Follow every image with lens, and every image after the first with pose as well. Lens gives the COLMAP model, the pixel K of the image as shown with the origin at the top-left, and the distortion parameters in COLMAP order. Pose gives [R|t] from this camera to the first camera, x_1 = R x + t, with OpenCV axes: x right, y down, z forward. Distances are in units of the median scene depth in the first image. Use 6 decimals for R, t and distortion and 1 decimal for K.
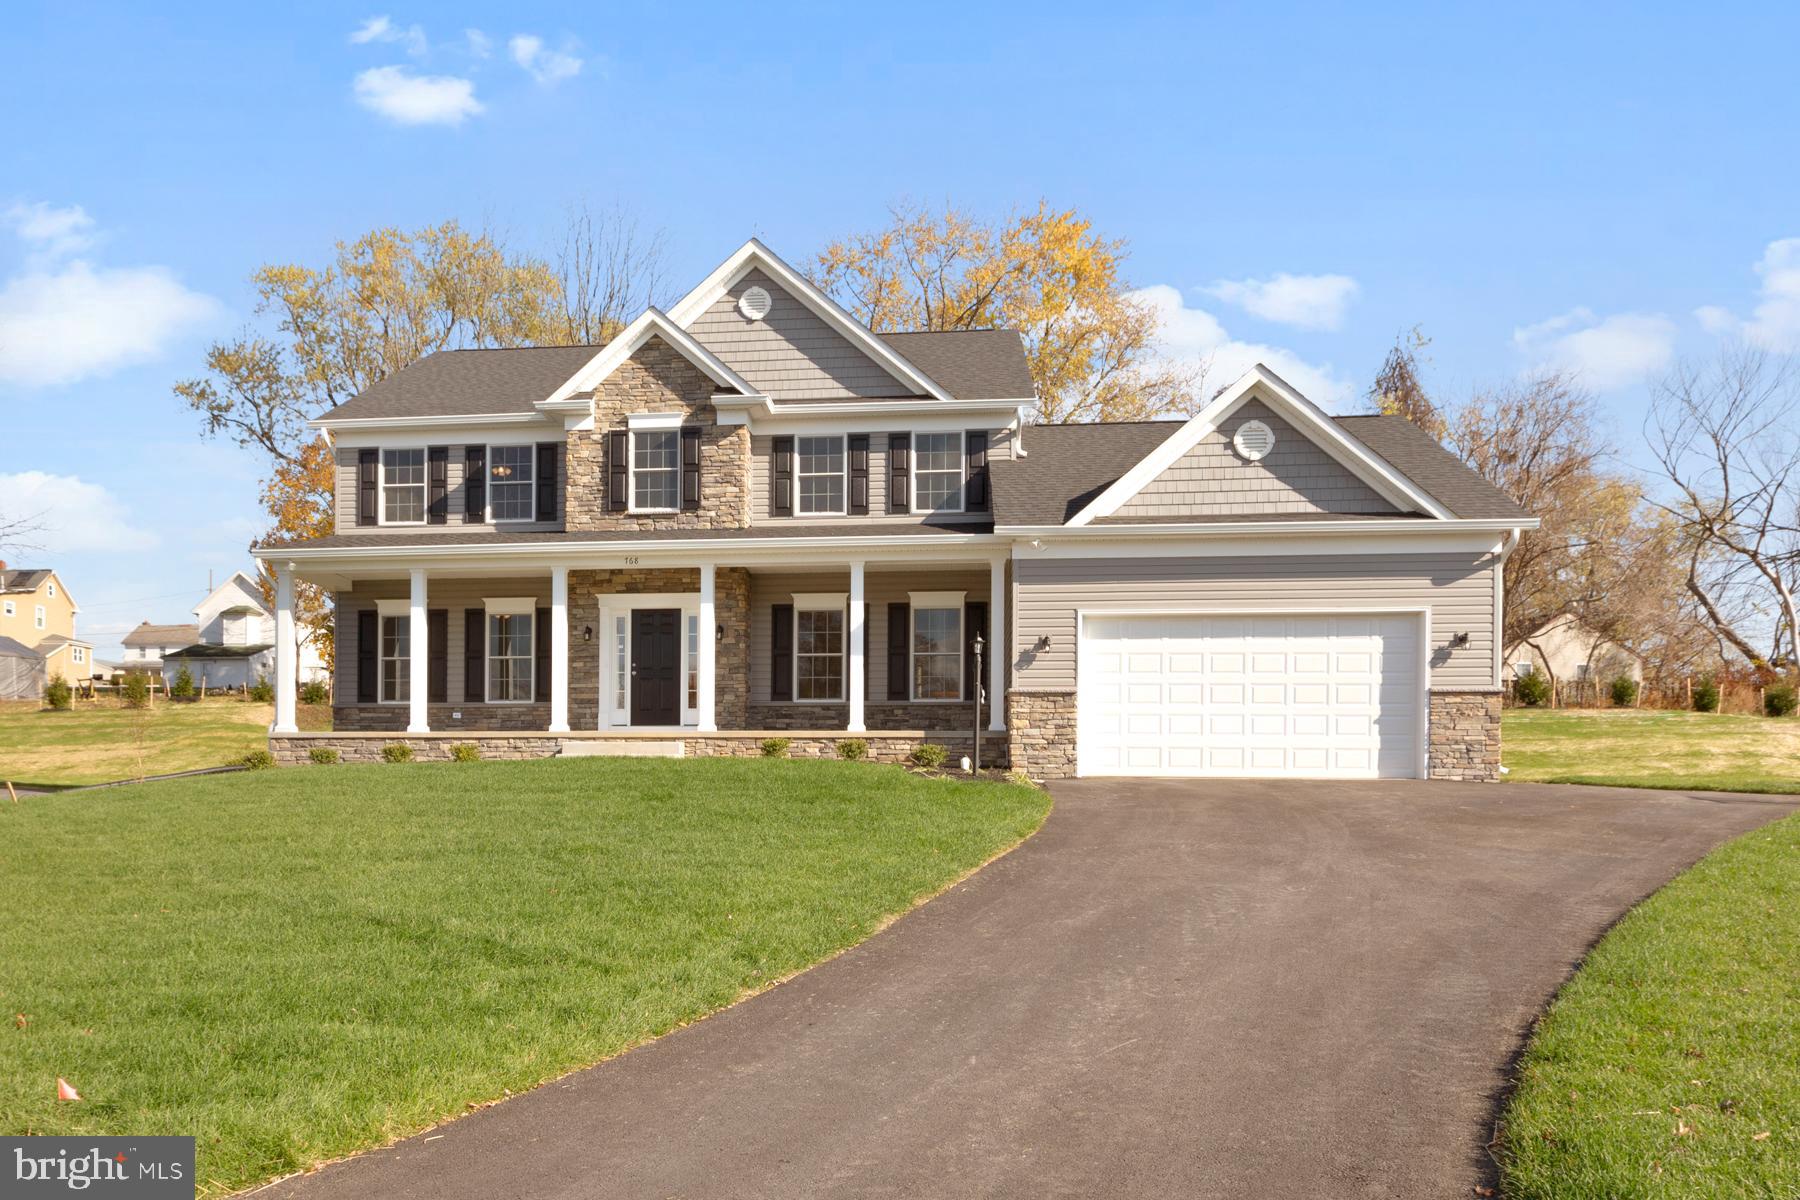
lens RADIAL K [[861.6, 0, 891.6], [0, 861.6, 592.4], [0, 0, 1]] dist [0.001363, 0.000220]
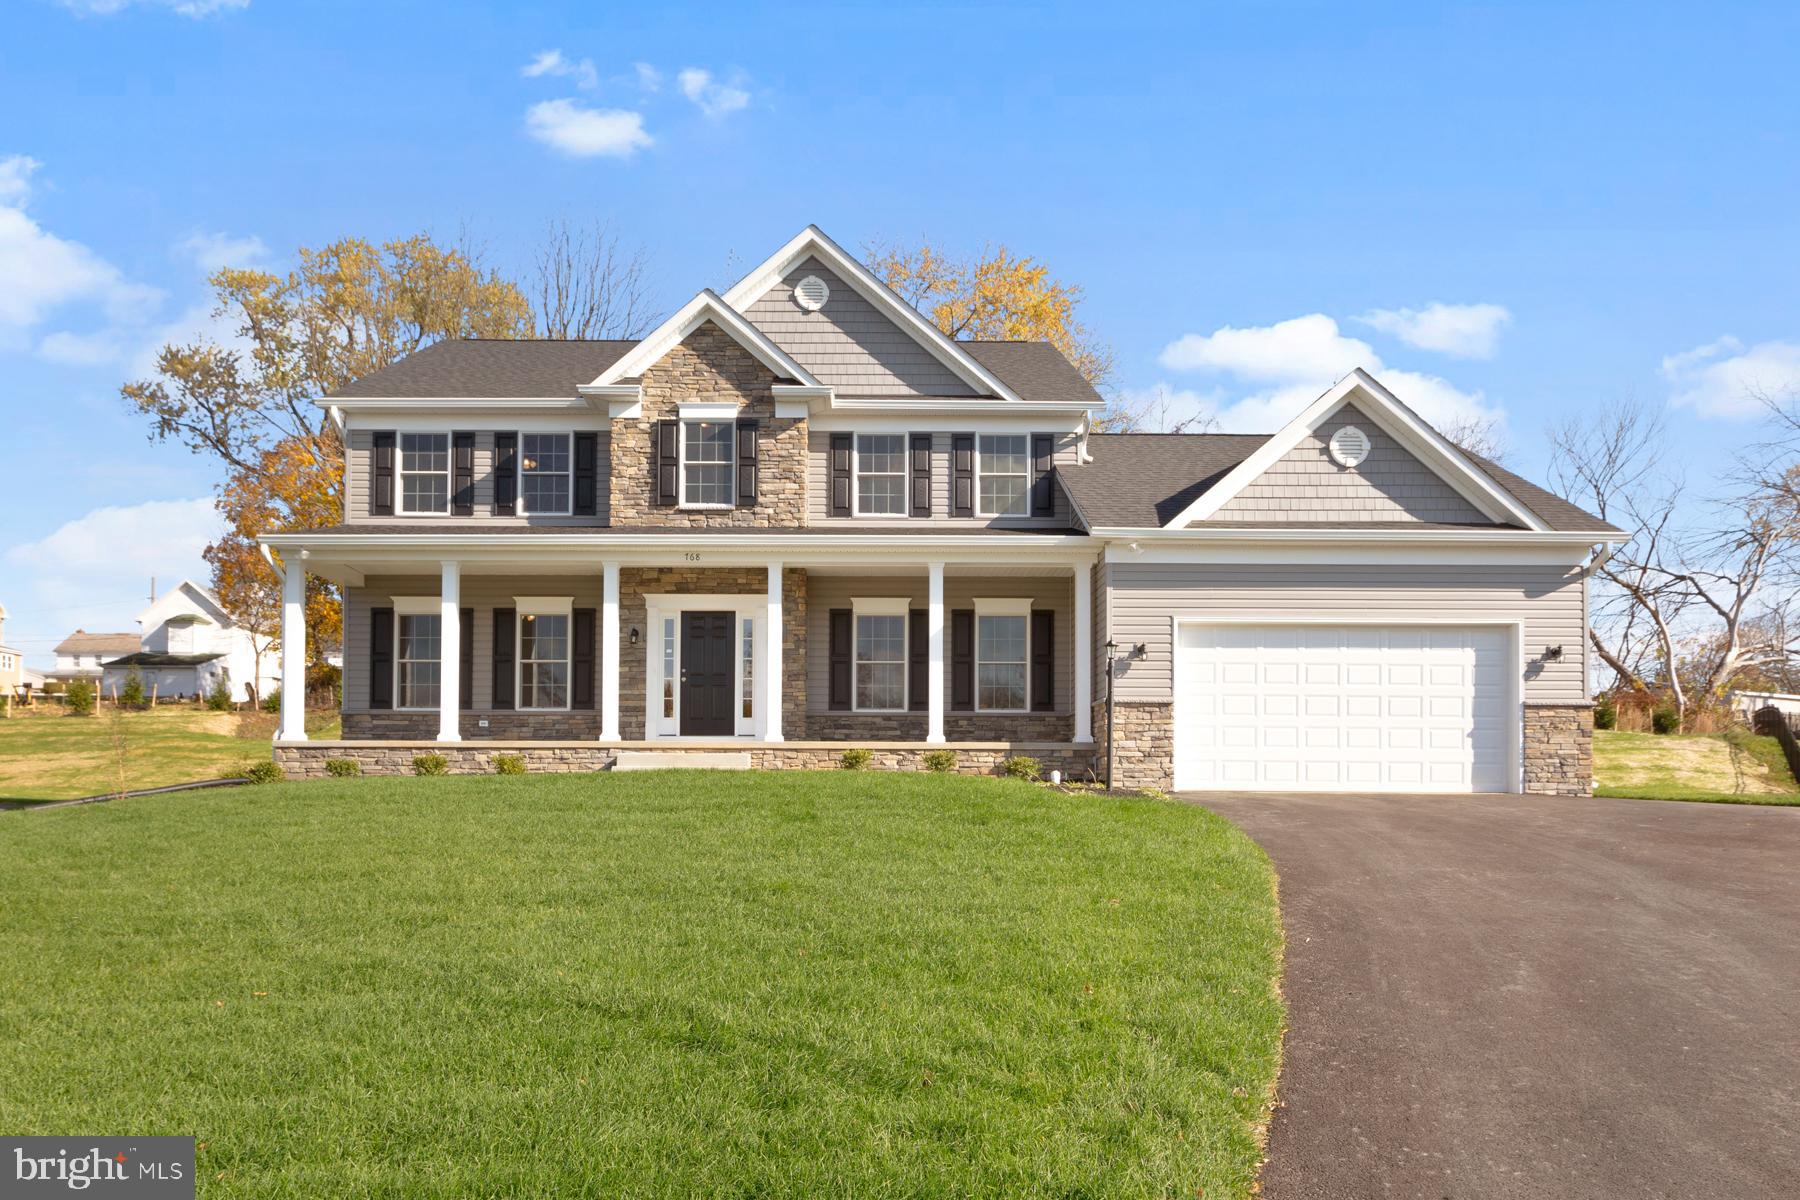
lens RADIAL K [[813.8, 0, 907.7], [0, 813.8, 611.2], [0, 0, 1]] dist [0.001087, 0.000019]
pose [[0.996761, 0.017131, 0.078580, -0.124197], [-0.016948, 0.999852, -0.003004, 0.018070], [-0.078619, 0.001662, 0.996903, 0.100058]]
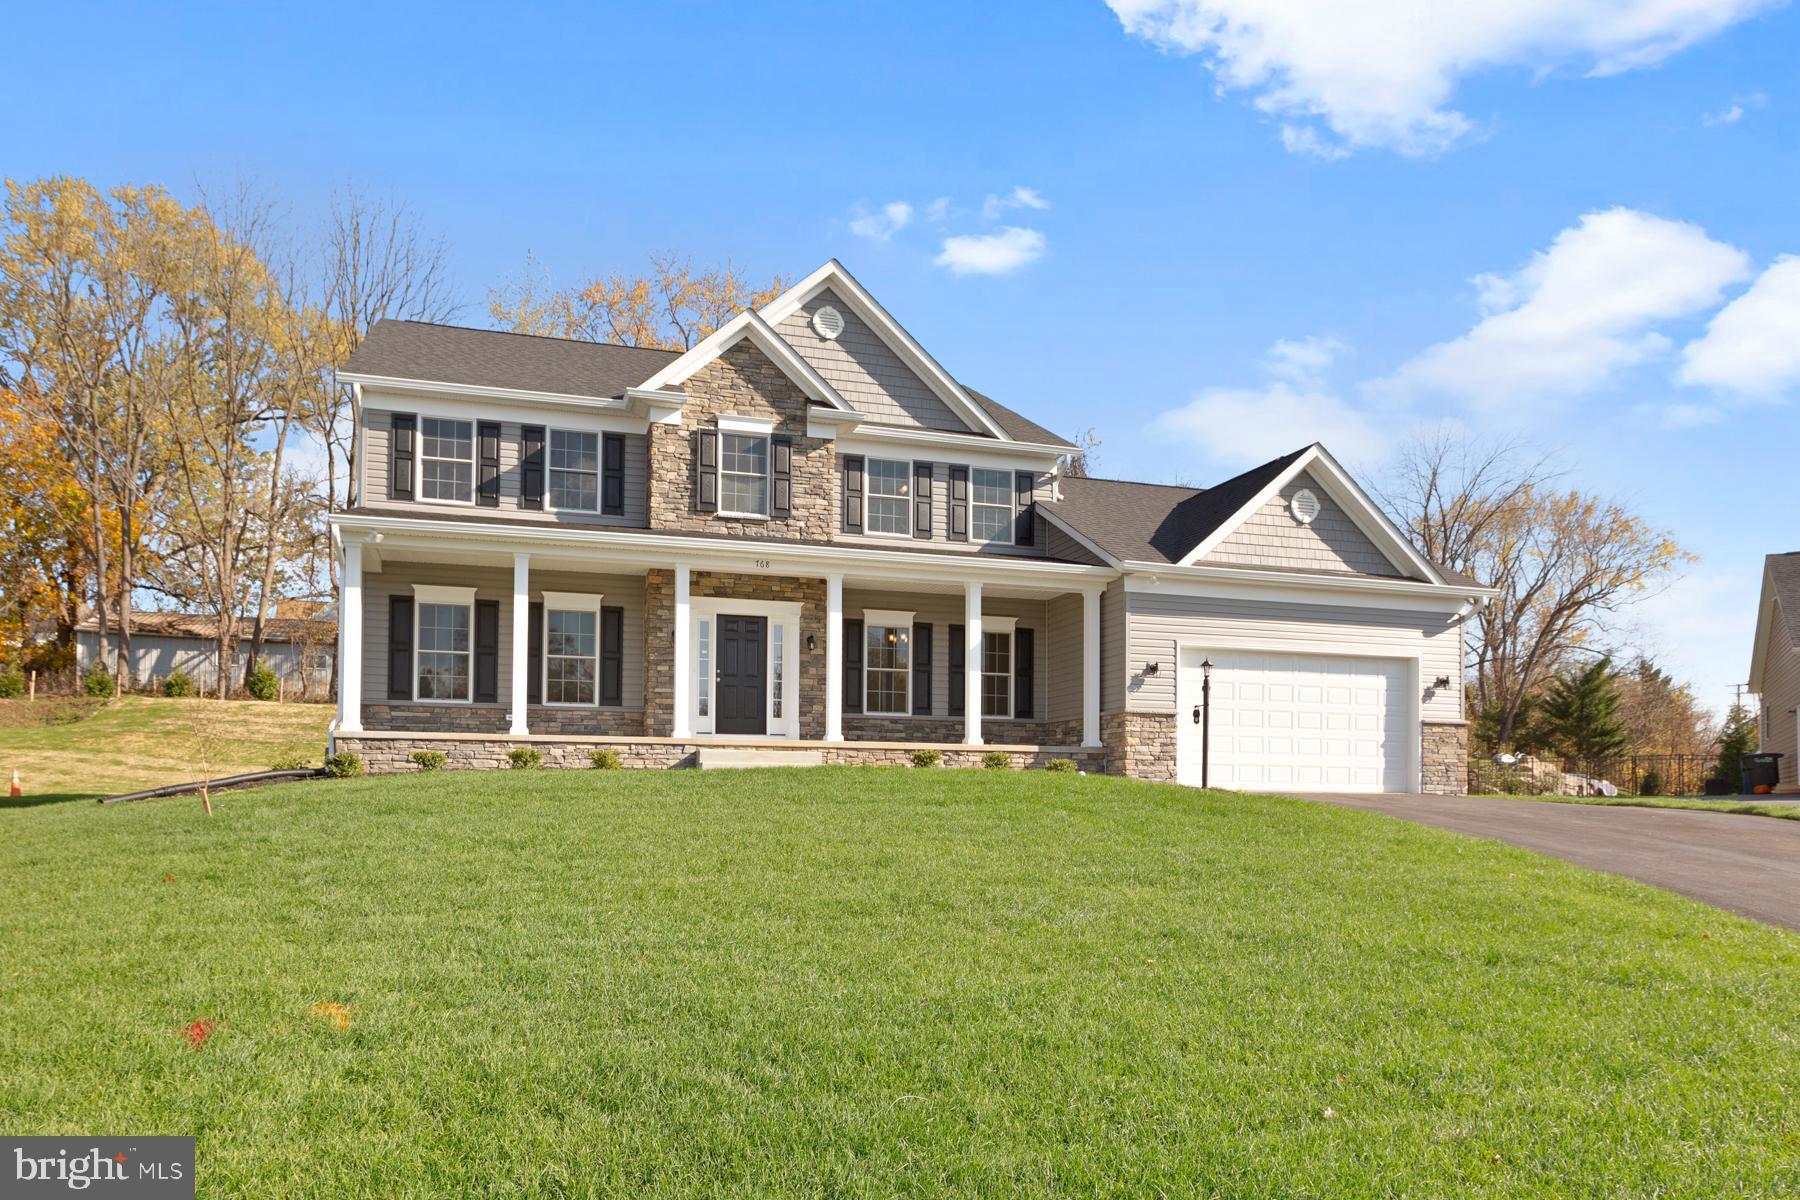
lens RADIAL K [[765.8, 0, 795.7], [0, 765.8, 619.2], [0, 0, 1]] dist [-0.000078, -0.000232]
pose [[0.962945, 0.063821, 0.262037, -0.434288], [-0.063558, 0.997933, -0.009489, 0.027515], [-0.262101, -0.007517, 0.965011, 0.139988]]
